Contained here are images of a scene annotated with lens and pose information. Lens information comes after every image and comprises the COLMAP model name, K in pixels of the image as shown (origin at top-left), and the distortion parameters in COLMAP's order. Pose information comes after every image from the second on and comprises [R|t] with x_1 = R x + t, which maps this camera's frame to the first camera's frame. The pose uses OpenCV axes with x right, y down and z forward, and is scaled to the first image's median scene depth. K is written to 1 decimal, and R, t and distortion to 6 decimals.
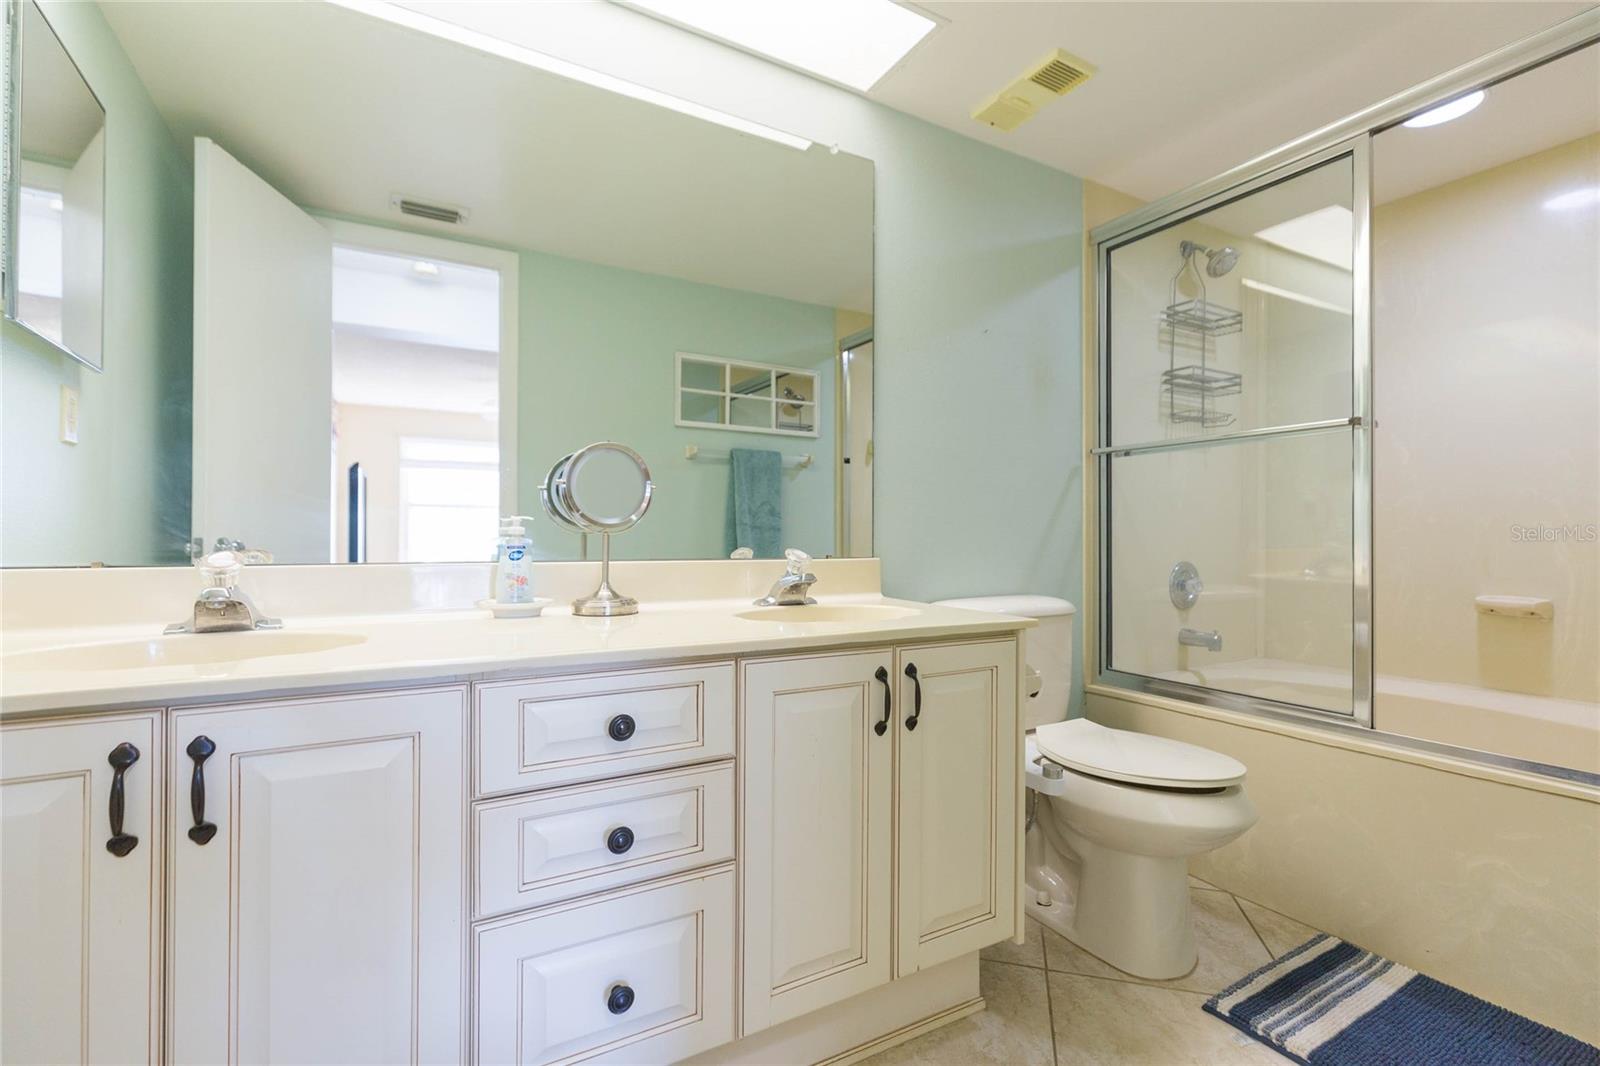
lens RADIAL K [[713.6, 0, 807.8], [0, 713.6, 537.6], [0, 0, 1]] dist [0.005294, -0.001037]
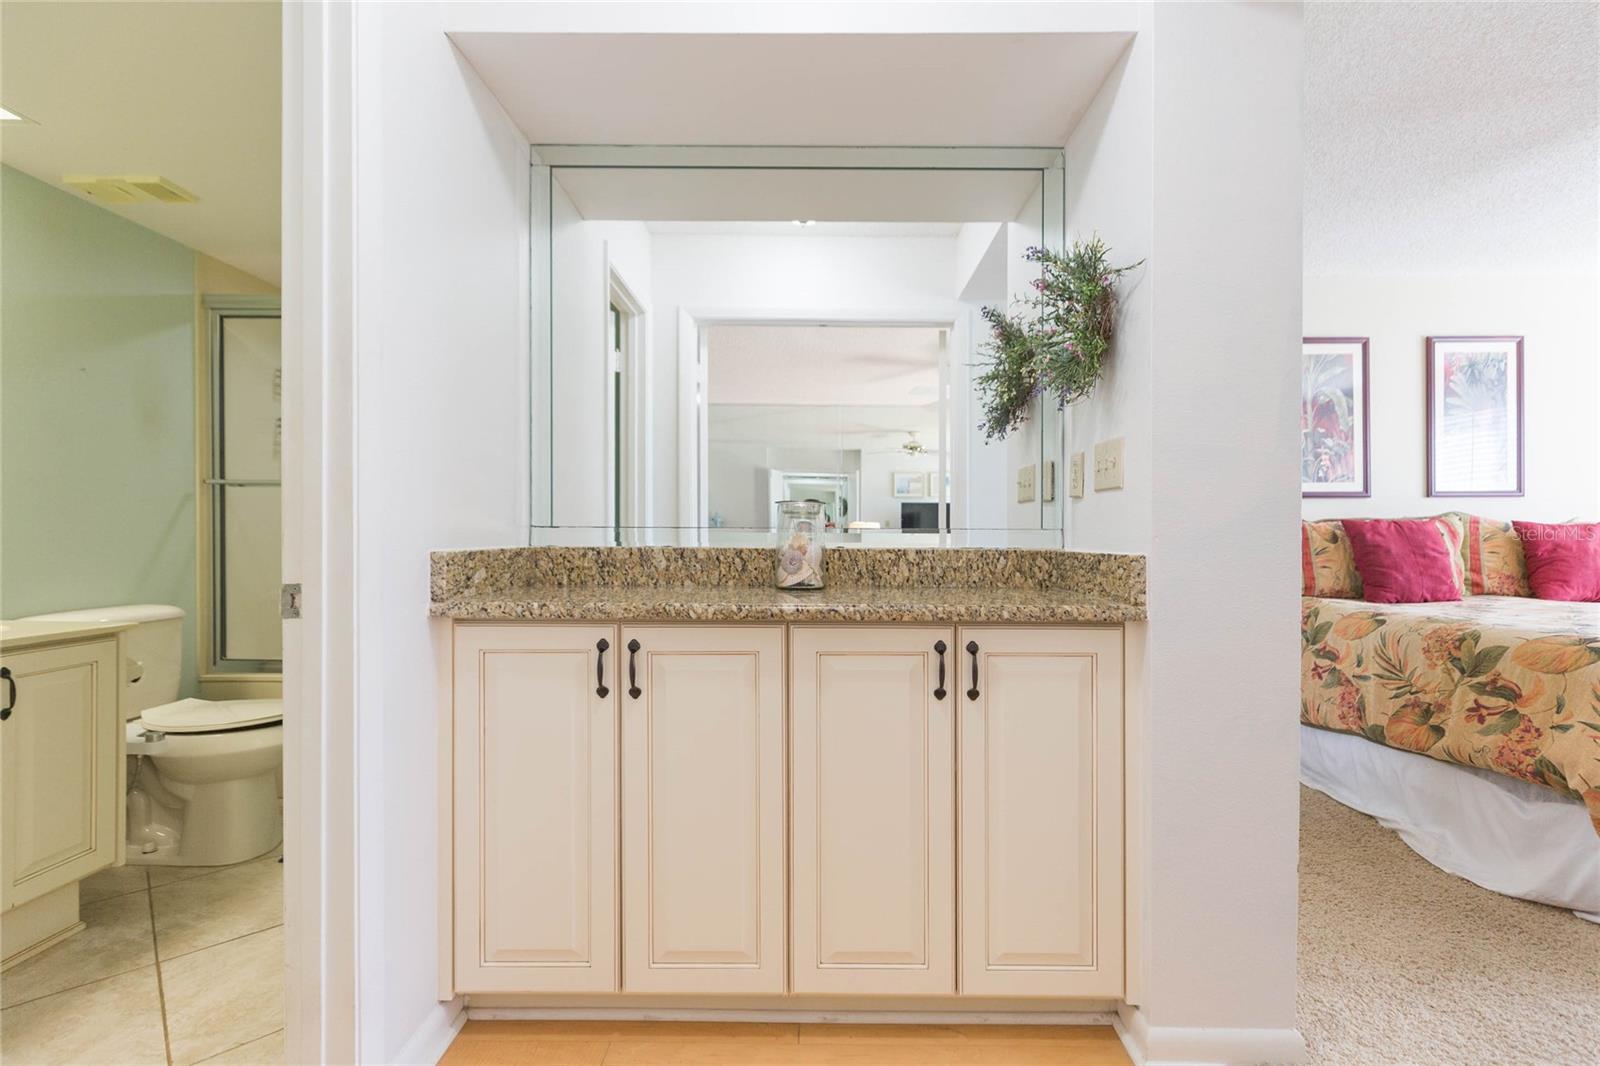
lens RADIAL K [[713.6, 0, 812.6], [0, 713.6, 544.1], [0, 0, 1]] dist [0.005294, -0.001037]
pose [[0.505877, -0.008654, 0.862562, -0.189436], [-0.009585, 0.999832, 0.015652, -0.065267], [-0.862552, -0.016186, 0.505709, -0.741815]]
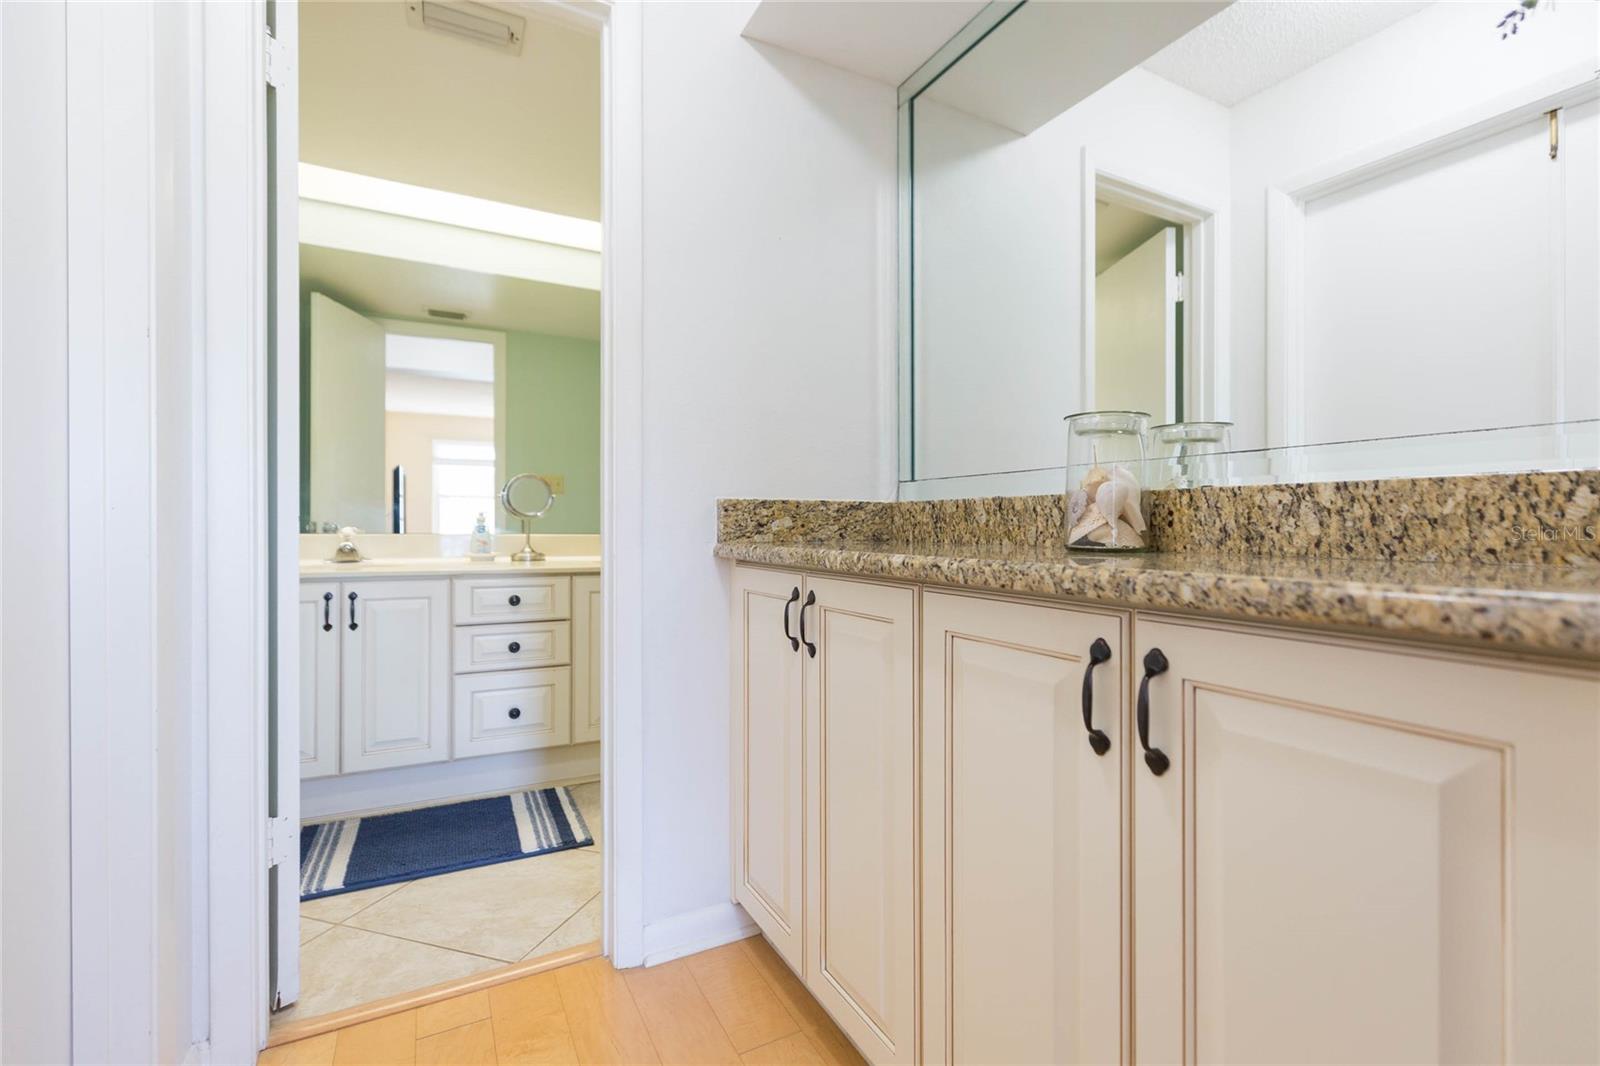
lens RADIAL K [[713.6, 0, 822.4], [0, 713.6, 534.8], [0, 0, 1]] dist [0.005294, -0.001037]
pose [[0.999728, 0.005856, -0.022584, 0.539805], [-0.005508, 0.999866, 0.015446, 0.000093], [0.022671, -0.015318, 0.999626, -0.899434]]
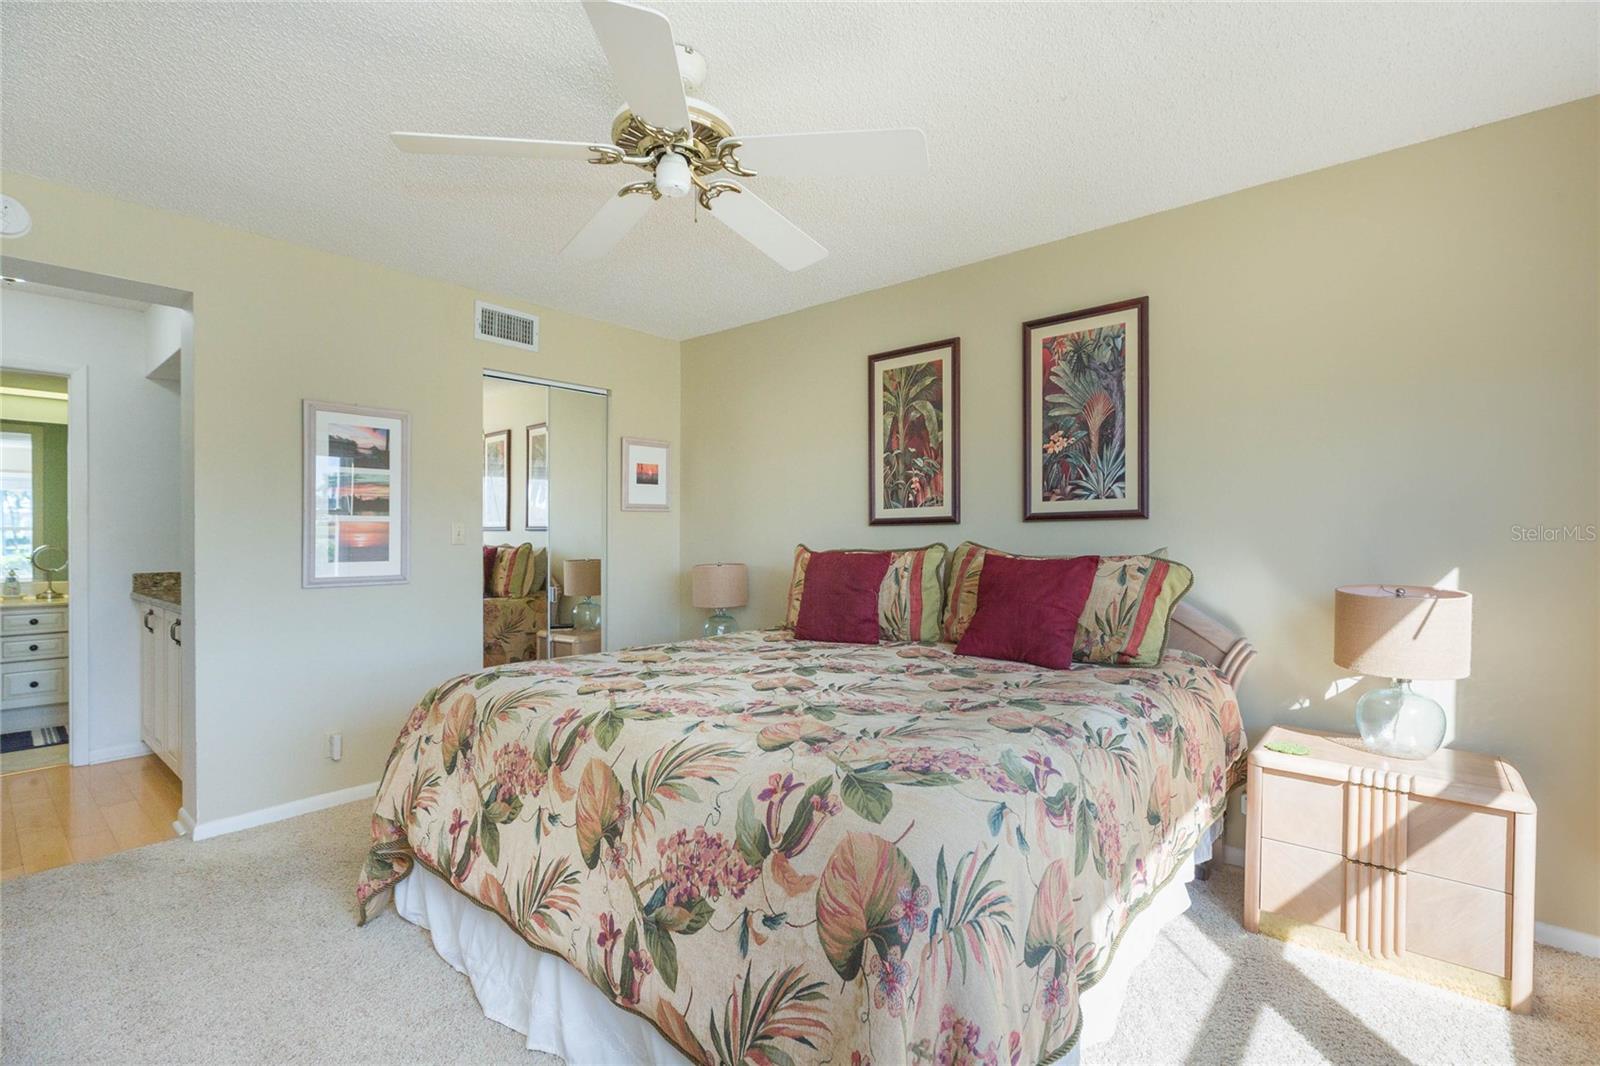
lens RADIAL K [[713.6, 0, 771.2], [0, 713.6, 539.7], [0, 0, 1]] dist [0.005294, -0.001037]
pose [[0.948613, -0.002854, 0.316425, 1.702160], [0.000385, 0.999969, 0.007863, -0.173263], [-0.316437, -0.007337, 0.948585, -2.961288]]
